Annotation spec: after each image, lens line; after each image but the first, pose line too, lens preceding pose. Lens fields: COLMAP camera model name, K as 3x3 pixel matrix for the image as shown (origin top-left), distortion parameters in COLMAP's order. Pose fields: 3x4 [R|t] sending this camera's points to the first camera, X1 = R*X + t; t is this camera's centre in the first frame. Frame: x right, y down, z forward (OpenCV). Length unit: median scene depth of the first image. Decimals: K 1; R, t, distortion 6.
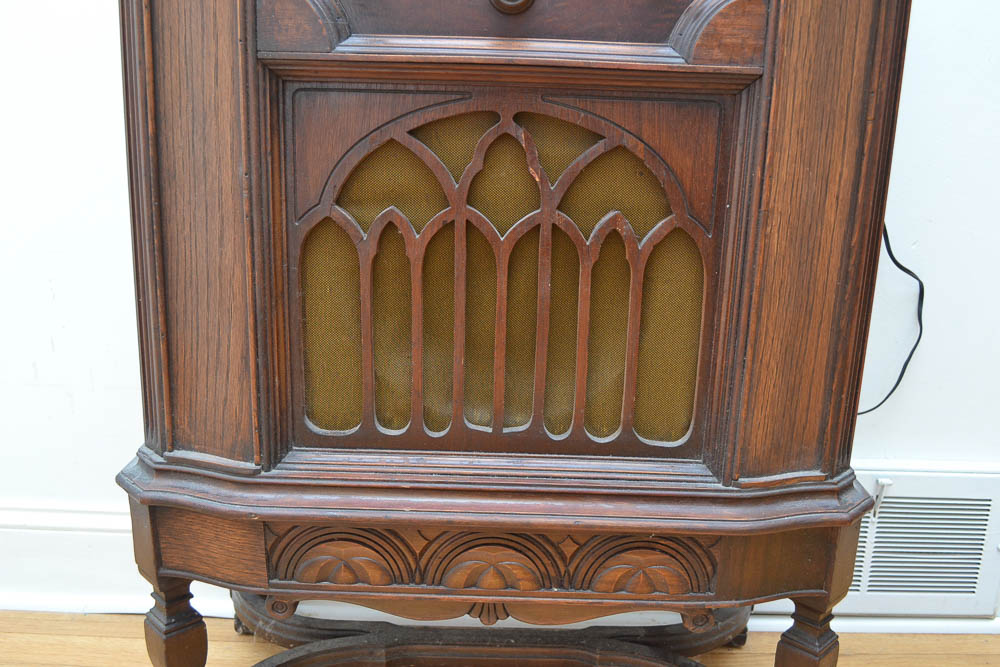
lens RADIAL K [[931.1, 0, 498.8], [0, 931.1, 338.6], [0, 0, 1]] dist [-0.077784, 0.000000]
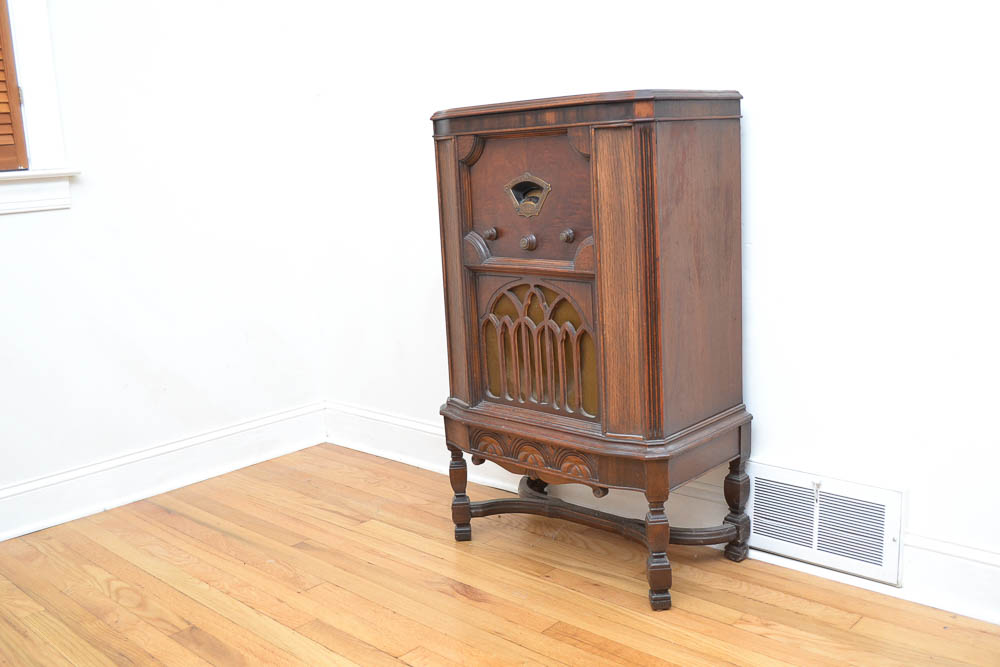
lens RADIAL K [[931.1, 0, 503.2], [0, 931.1, 344.2], [0, 0, 1]] dist [-0.077784, 0.000000]
pose [[0.729100, 0.070171, -0.680800, 1.784336], [-0.105986, 0.994307, -0.011021, -0.025927], [0.676151, 0.080191, 0.732386, -1.041435]]
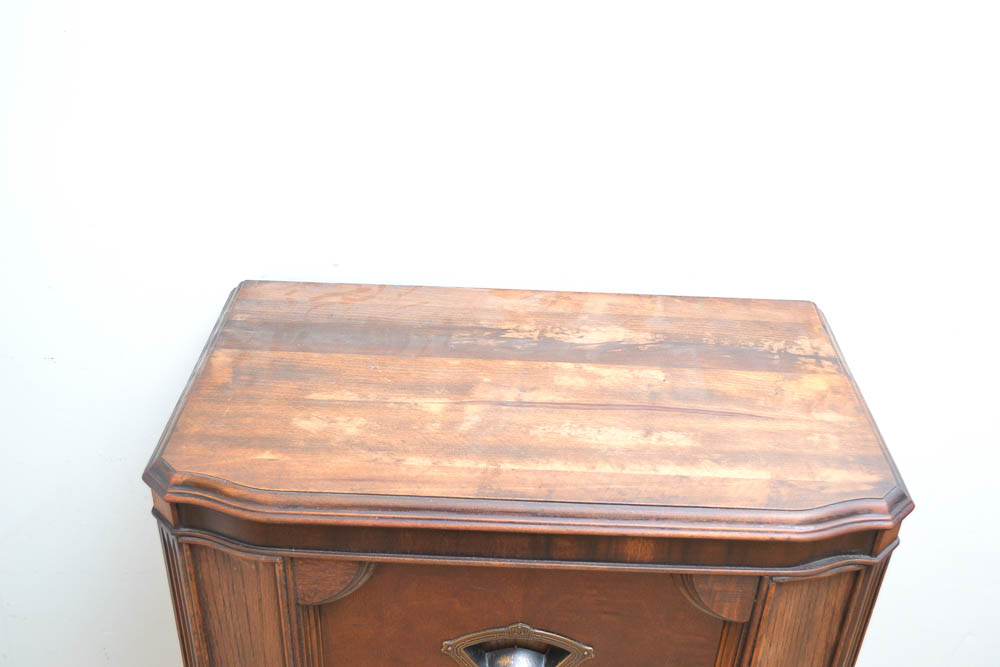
lens RADIAL K [[1024.2, 0, 494.7], [0, 1024.2, 333.4], [0, 0, 1]] dist [-0.058759, 0.000000]
pose [[0.999977, -0.001003, 0.006656, -0.019918], [-0.000870, 0.961302, 0.275497, -1.194311], [-0.006674, -0.275496, 0.961279, -0.165834]]
